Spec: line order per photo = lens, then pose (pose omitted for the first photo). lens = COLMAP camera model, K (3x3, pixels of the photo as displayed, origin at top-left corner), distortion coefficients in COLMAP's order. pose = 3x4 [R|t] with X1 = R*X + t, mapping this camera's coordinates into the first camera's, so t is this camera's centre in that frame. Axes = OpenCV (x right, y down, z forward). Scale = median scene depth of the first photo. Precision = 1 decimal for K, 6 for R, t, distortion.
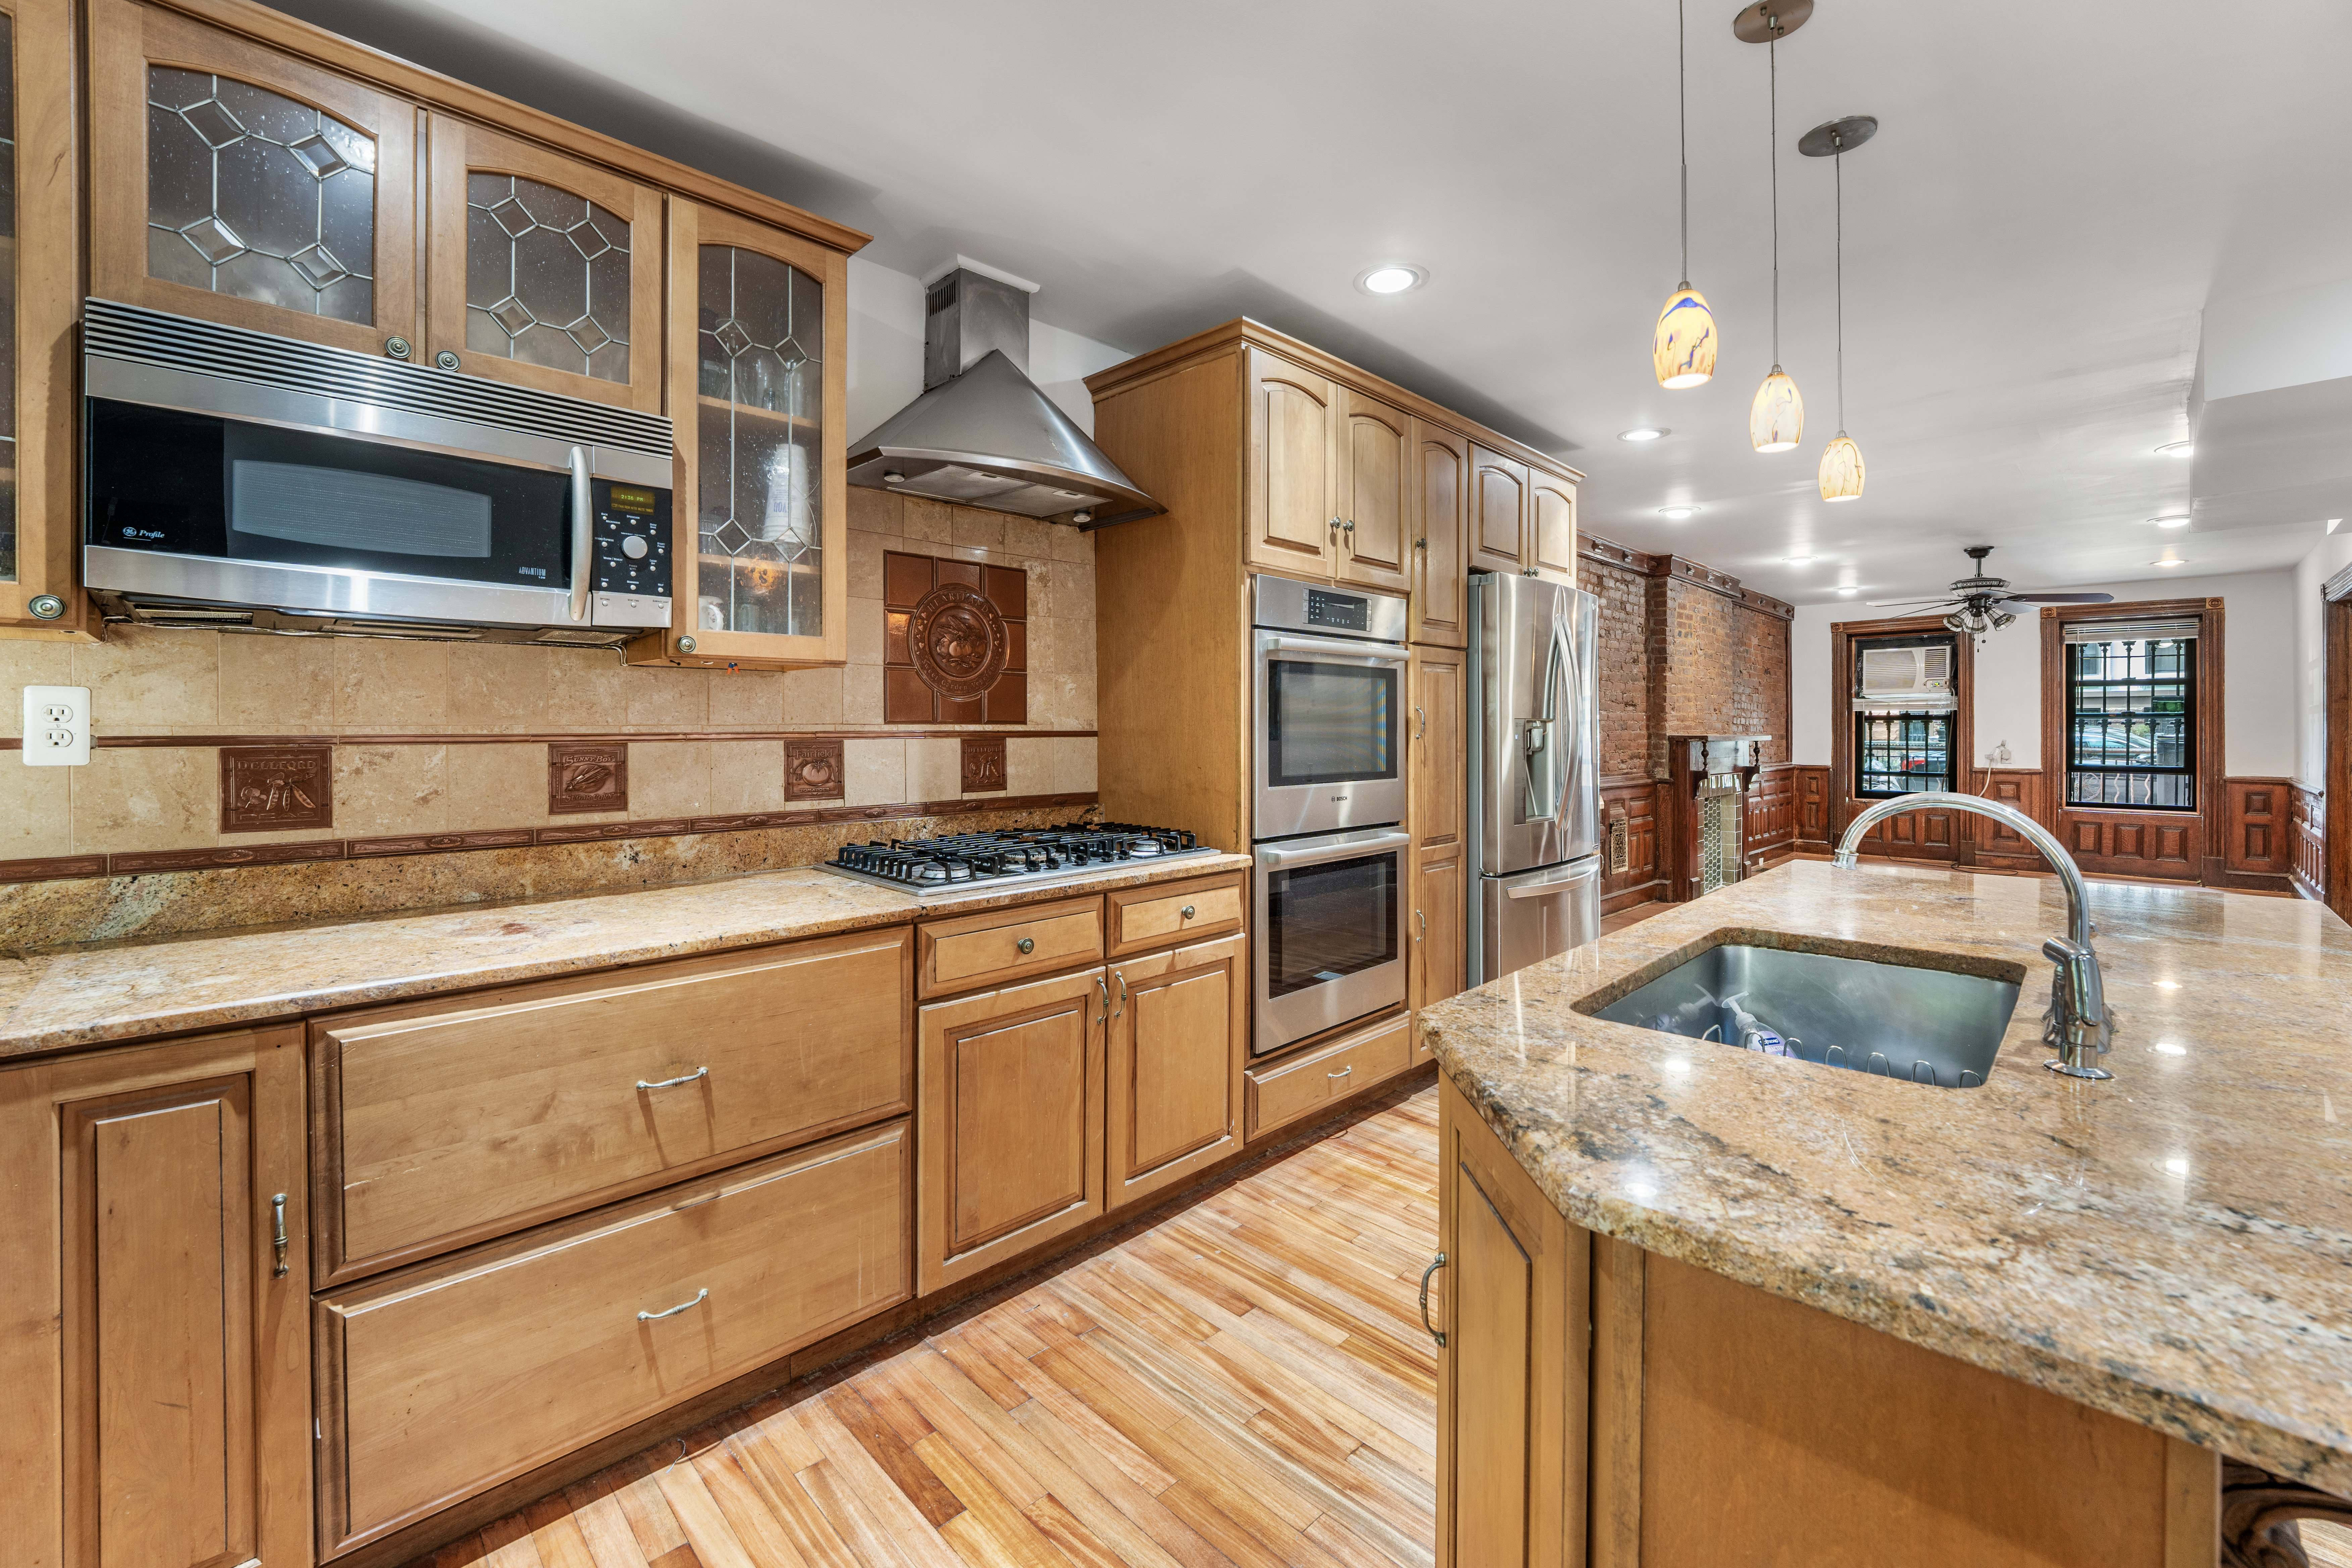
lens RADIAL K [[971.4, 0, 1166.0], [0, 971.4, 736.9], [0, 0, 1]] dist [-0.014779, 0.000617]
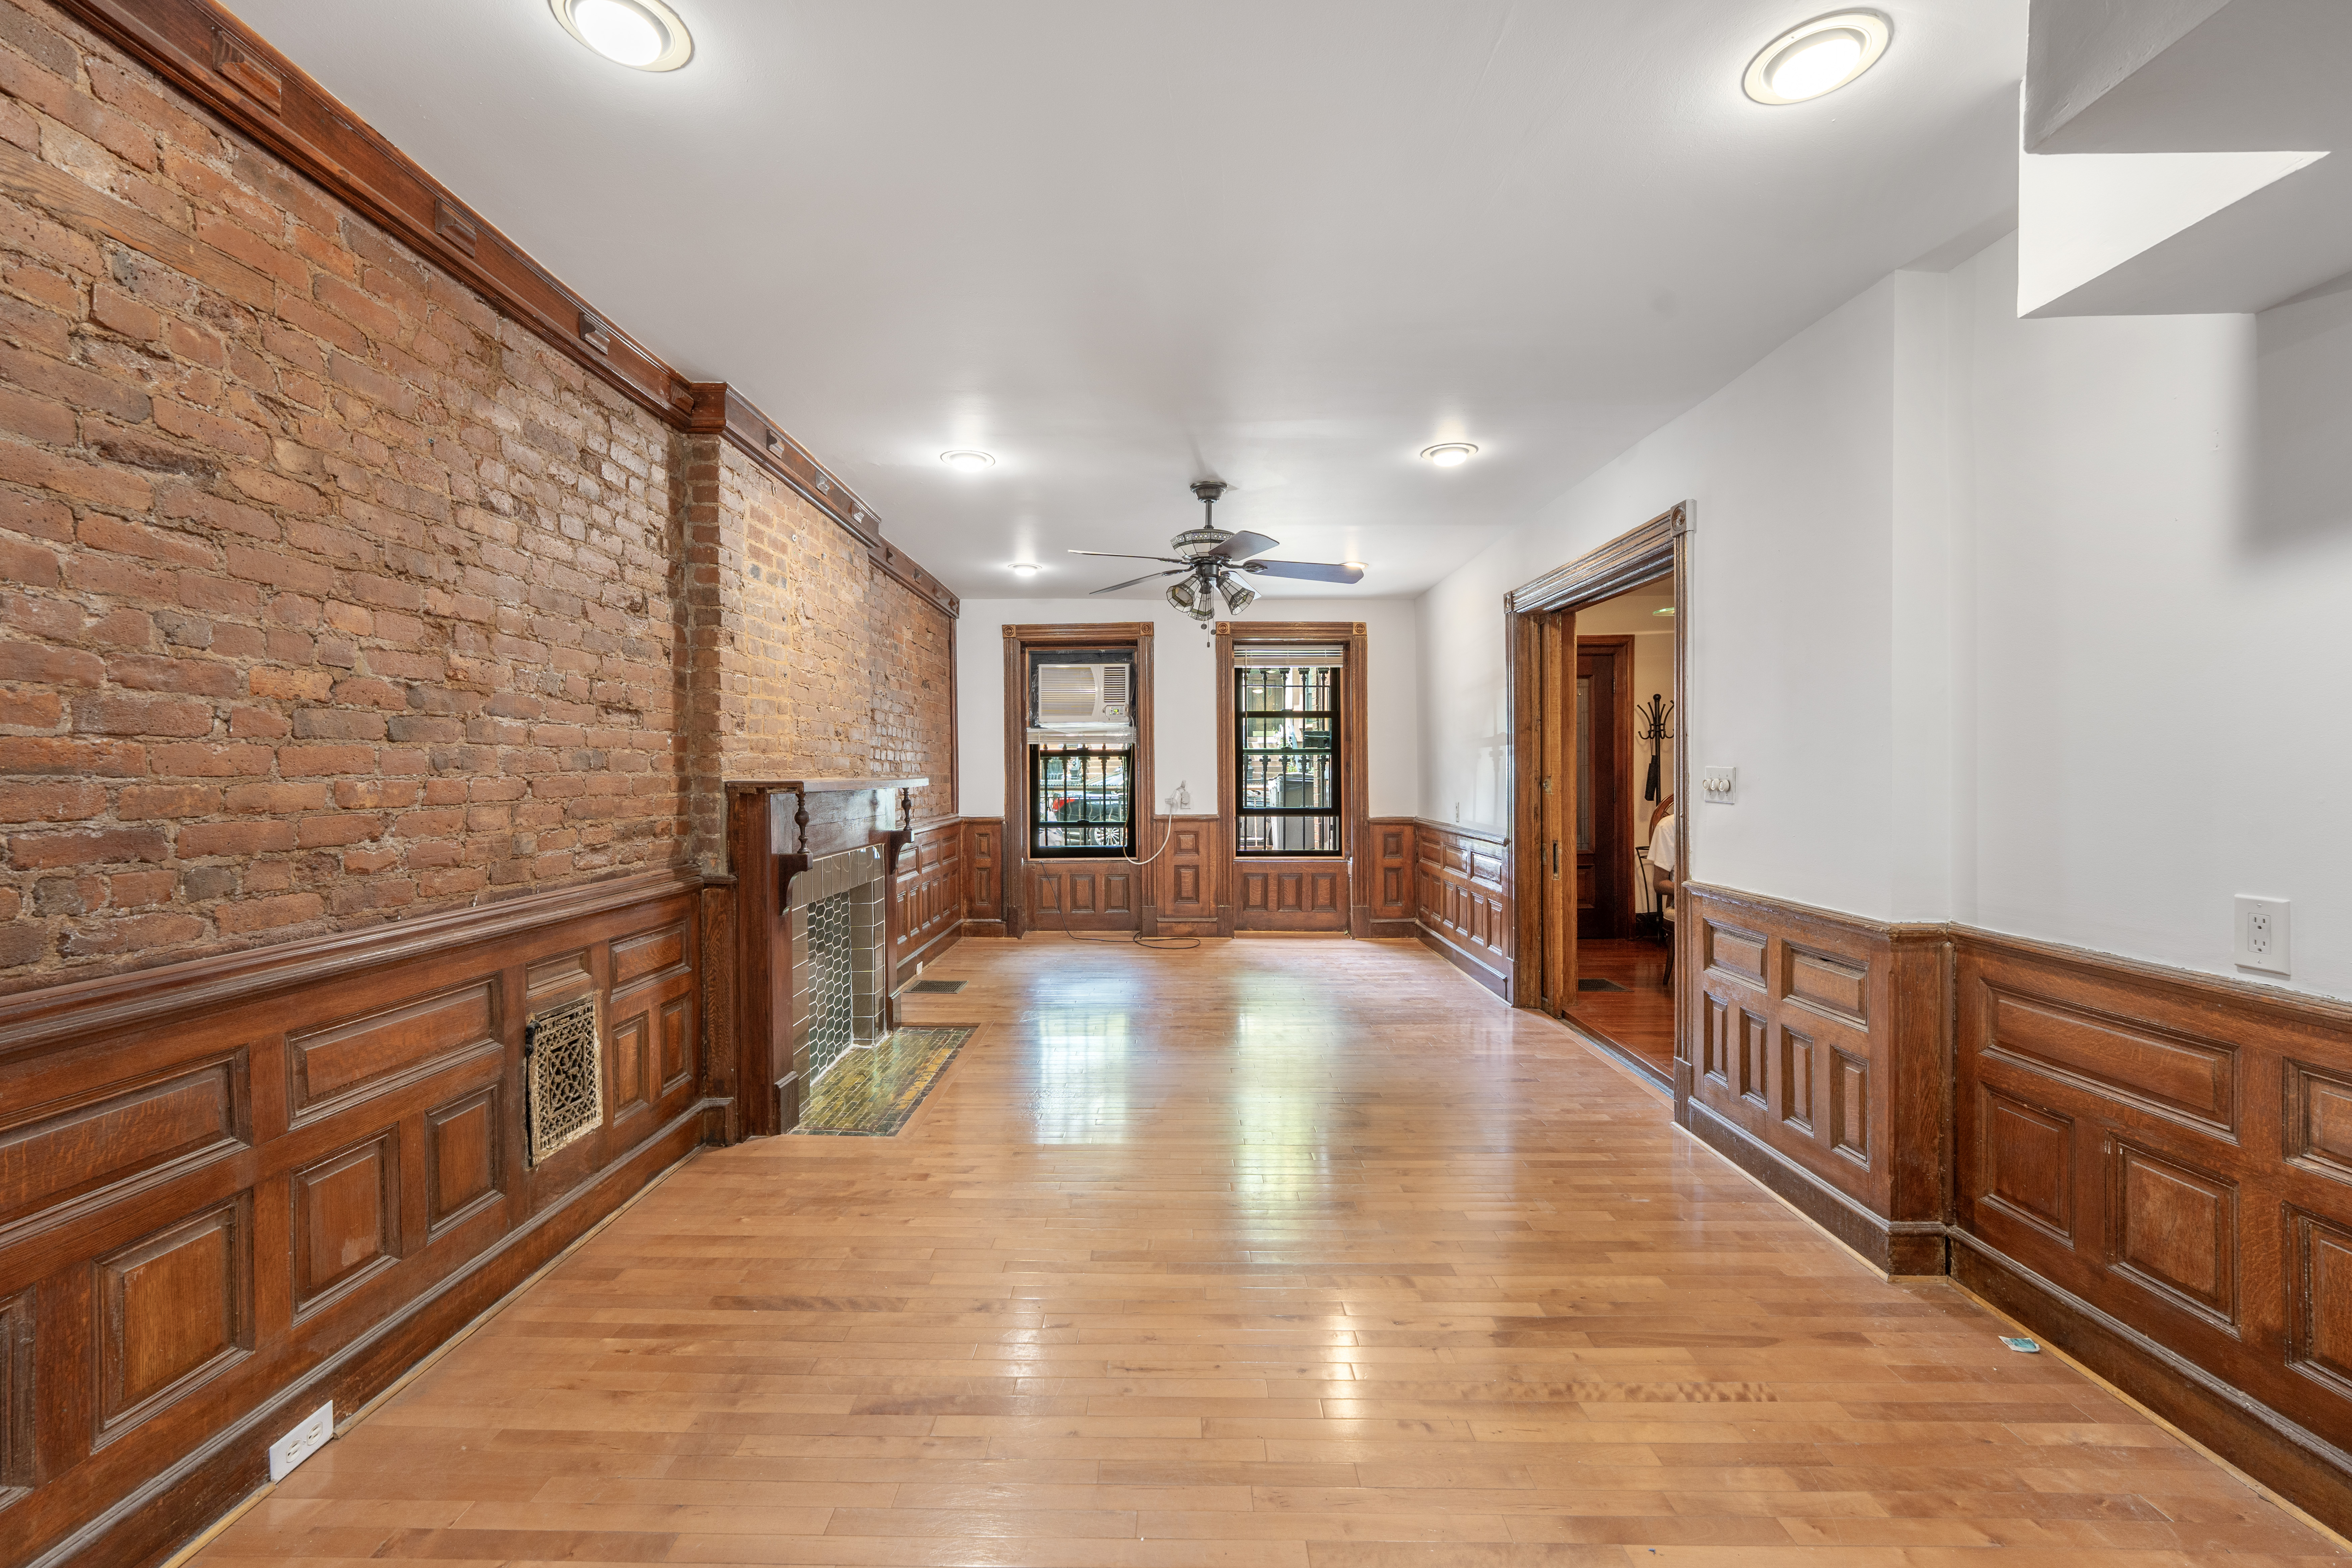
lens RADIAL K [[953.3, 0, 1166.7], [0, 953.3, 777.5], [0, 0, 1]] dist [0.000376, 0.000163]
pose [[0.703274, -0.009848, 0.710851, 1.013340], [0.009843, 0.999943, 0.004116, -0.009517], [-0.710851, 0.004102, 0.703331, 1.562643]]
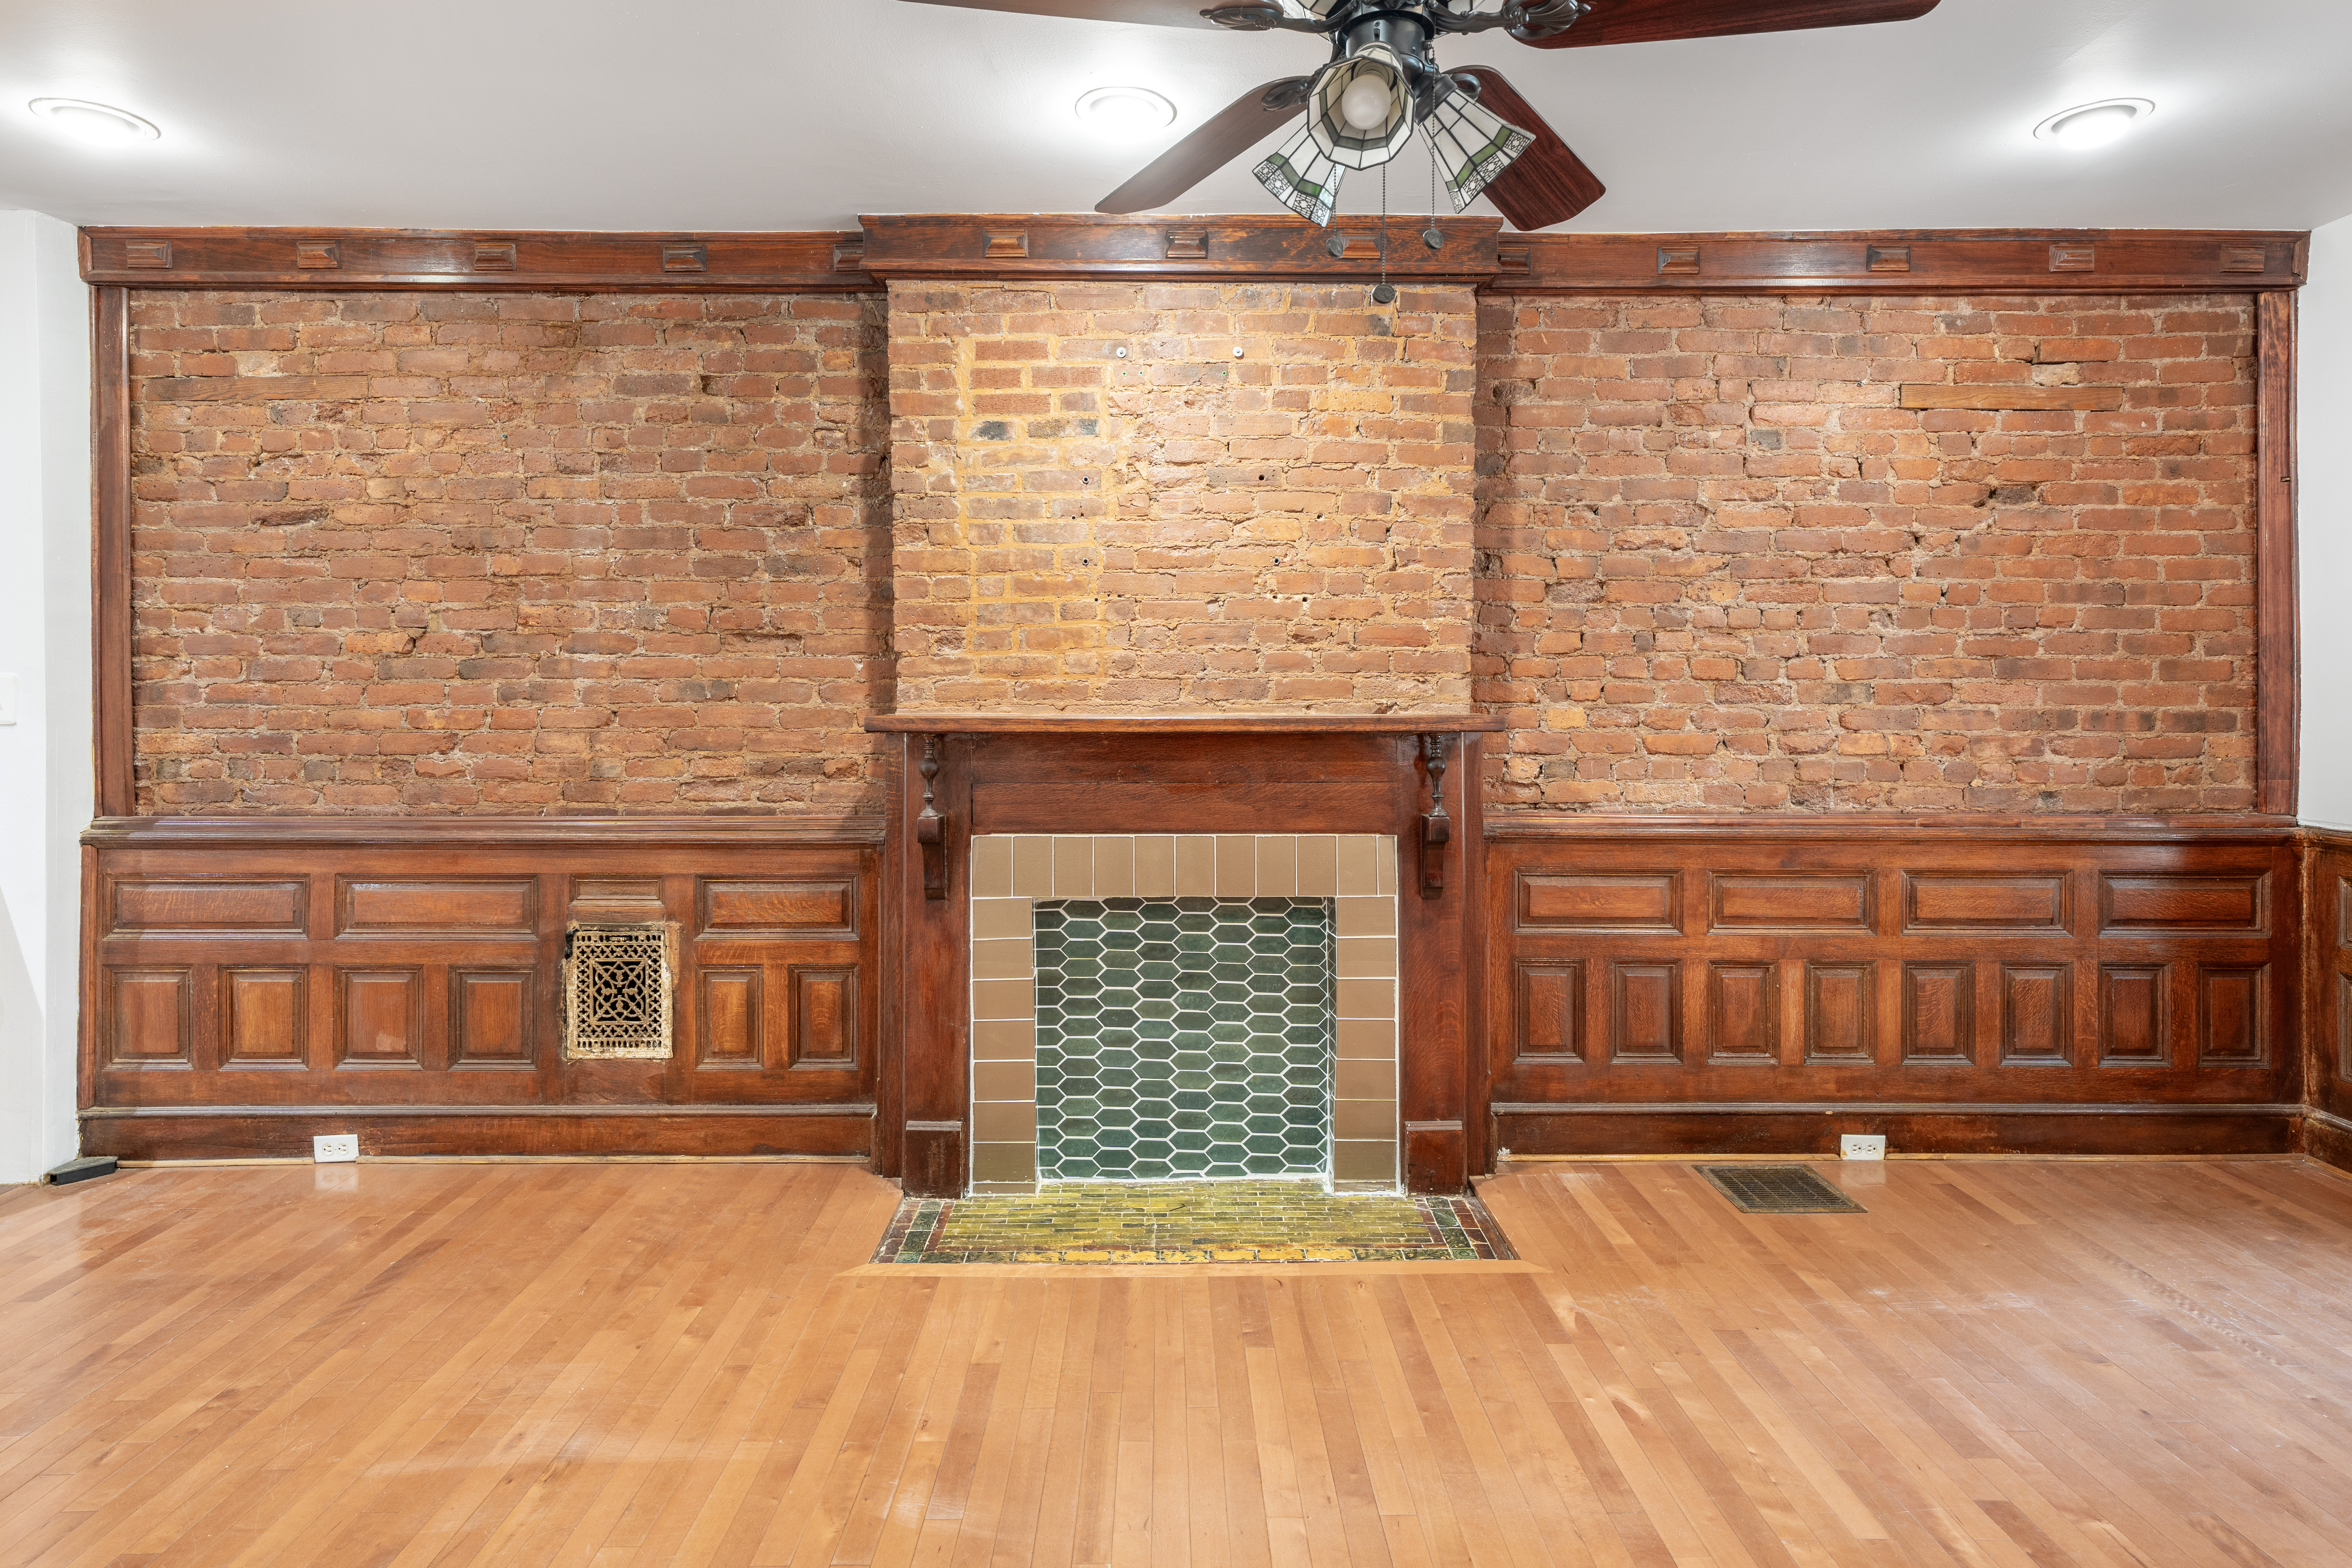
lens RADIAL K [[1274.8, 0, 1165.7], [0, 1274.8, 715.3], [0, 0, 1]] dist [0.019169, -0.000812]
pose [[0.719132, 0.002593, -0.694869, 2.735528], [-0.002603, 0.999996, 0.001038, -0.006307], [0.694869, 0.001062, 0.719136, 2.134970]]
